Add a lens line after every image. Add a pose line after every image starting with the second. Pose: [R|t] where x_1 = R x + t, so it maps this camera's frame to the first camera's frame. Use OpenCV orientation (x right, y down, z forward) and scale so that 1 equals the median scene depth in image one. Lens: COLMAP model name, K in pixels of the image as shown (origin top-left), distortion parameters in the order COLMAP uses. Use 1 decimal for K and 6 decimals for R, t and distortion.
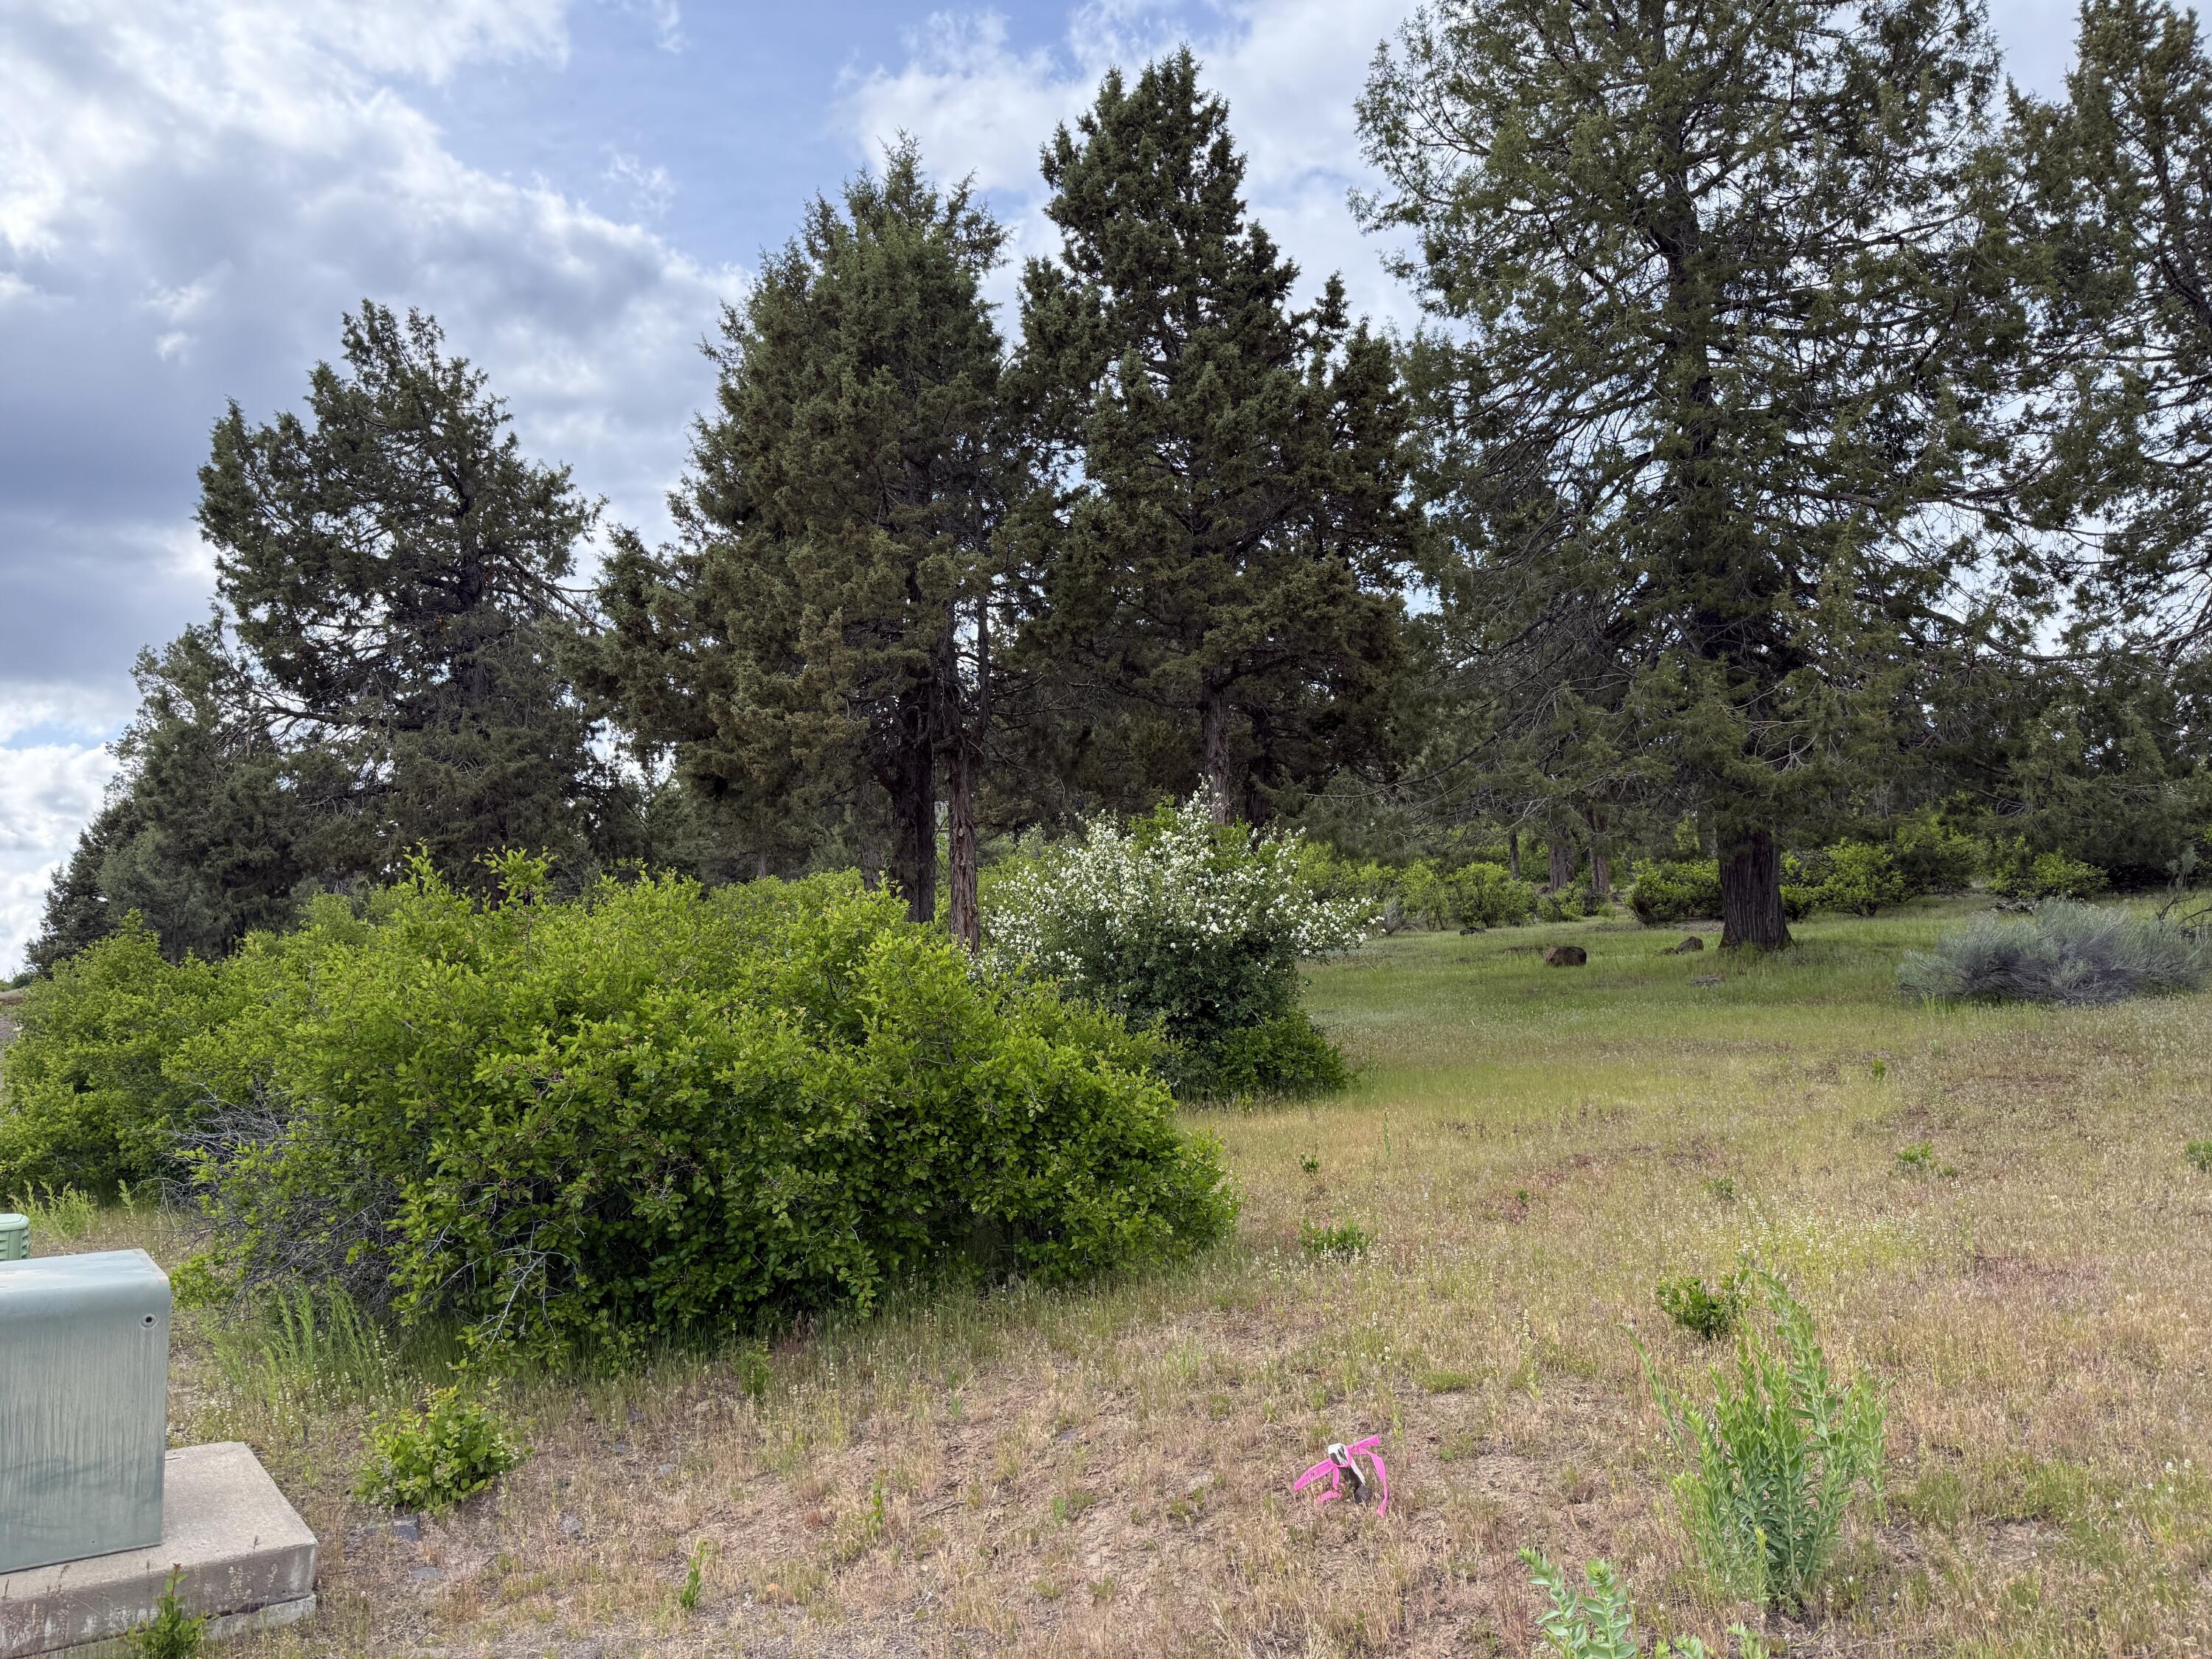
lens RADIAL K [[1536.7, 0, 1107.5], [0, 1536.7, 838.5], [0, 0, 1]] dist [0.059837, -0.078647]
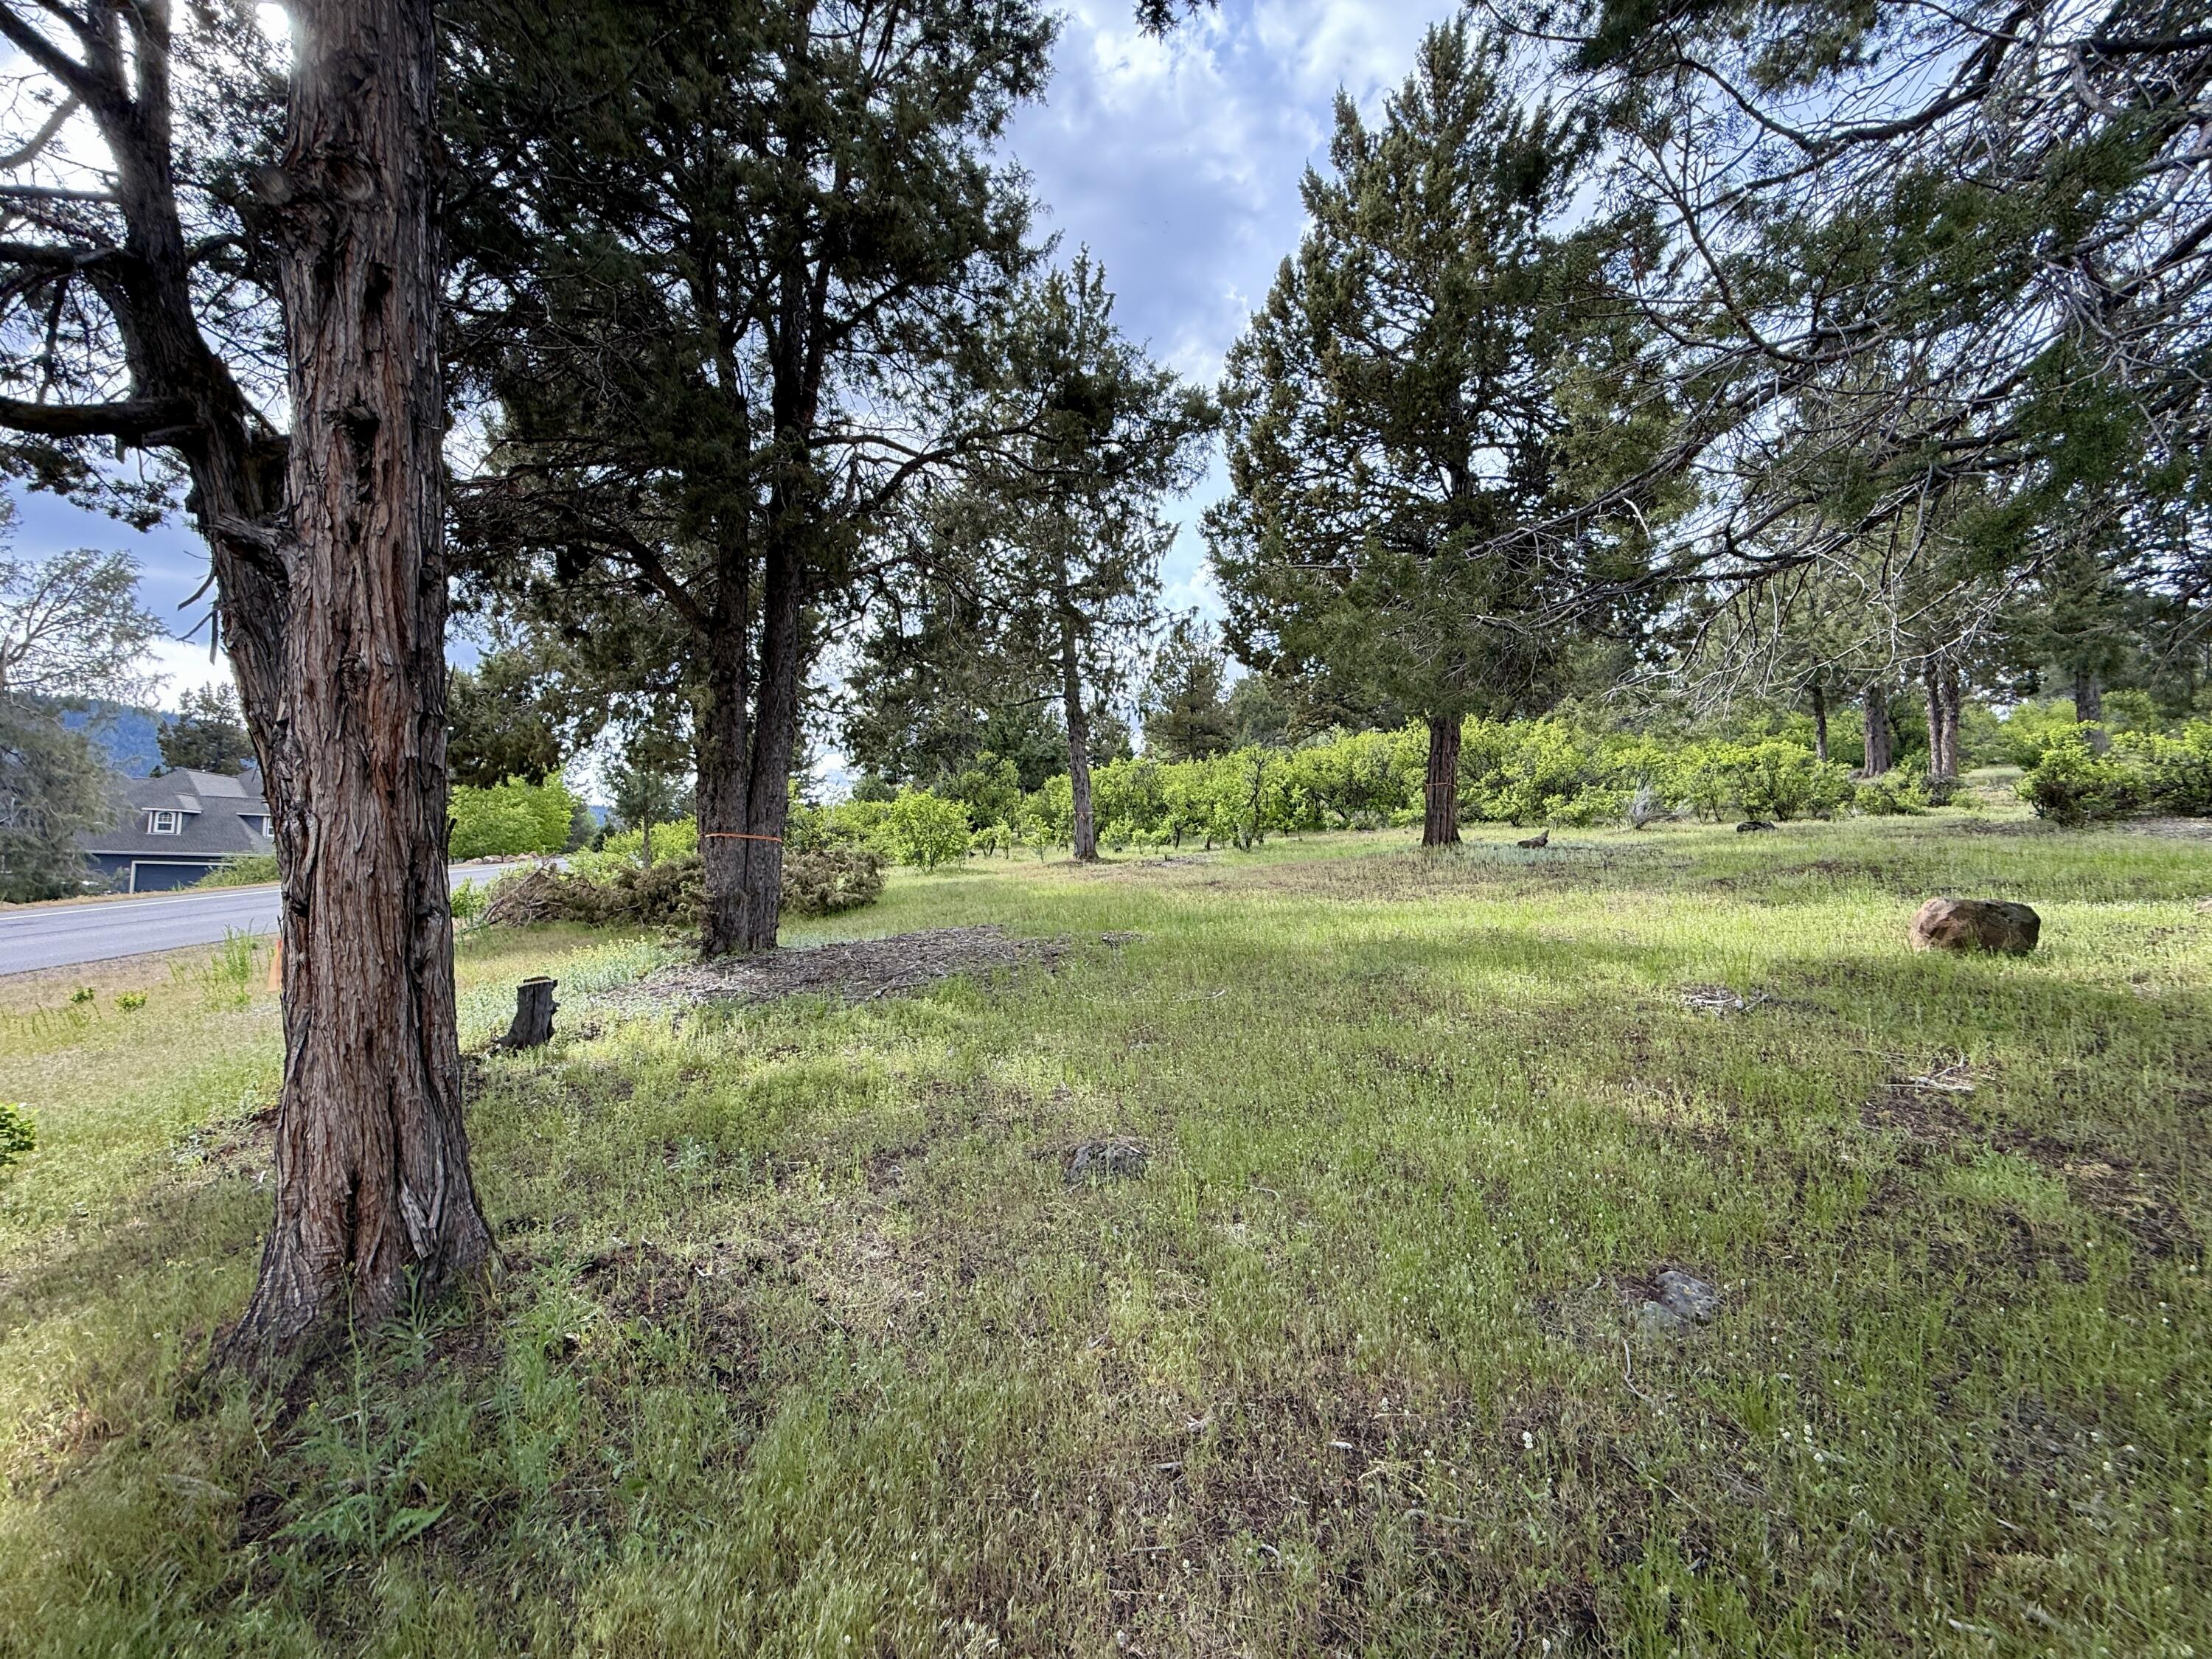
lens RADIAL K [[880.9, 0, 1109.1], [0, 880.9, 834.8], [0, 0, 1]] dist [0.001770, -0.000256]
pose [[0.914269, 0.023611, -0.404418, 0.175969], [0.015854, 0.995450, 0.093959, 0.025036], [0.404797, -0.092315, 0.909735, 0.686844]]
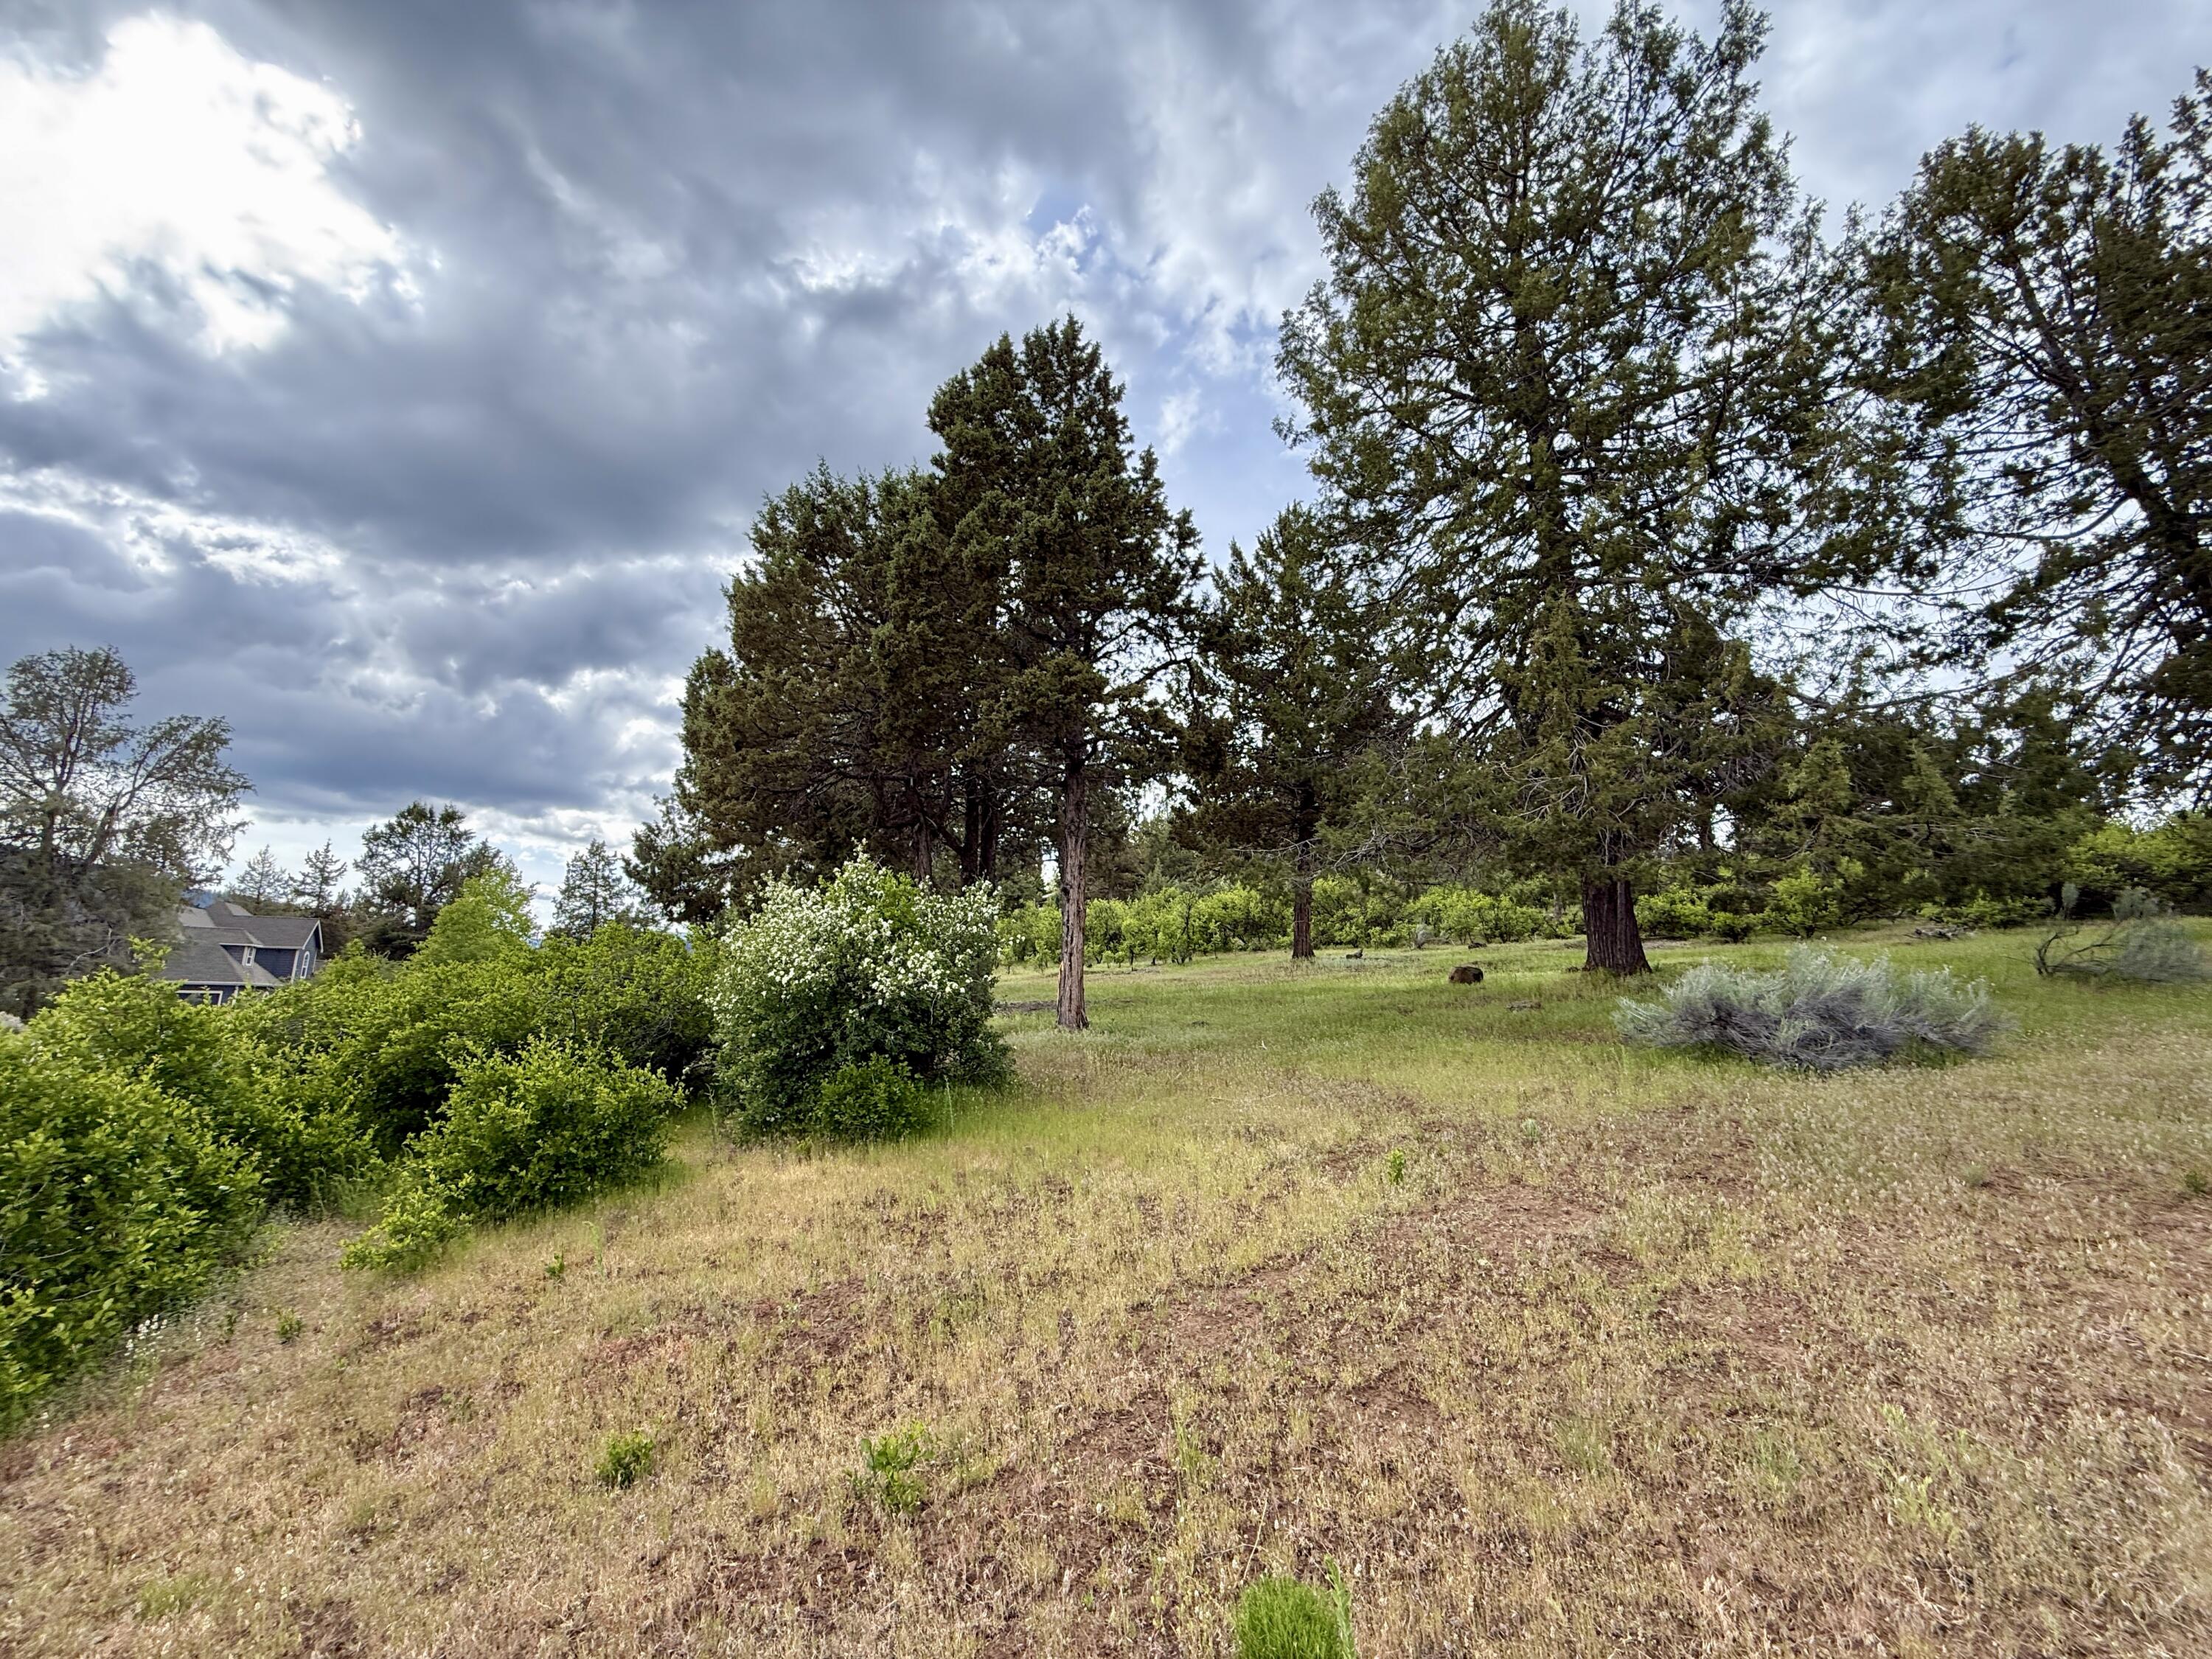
lens RADIAL K [[880.9, 0, 1113.8], [0, 880.9, 818.1], [0, 0, 1]] dist [0.001770, -0.000256]
pose [[0.958004, -0.029455, -0.285238, 0.231411], [0.010483, 0.997643, -0.067813, -0.005824], [0.286563, 0.061975, 0.956055, 0.223461]]
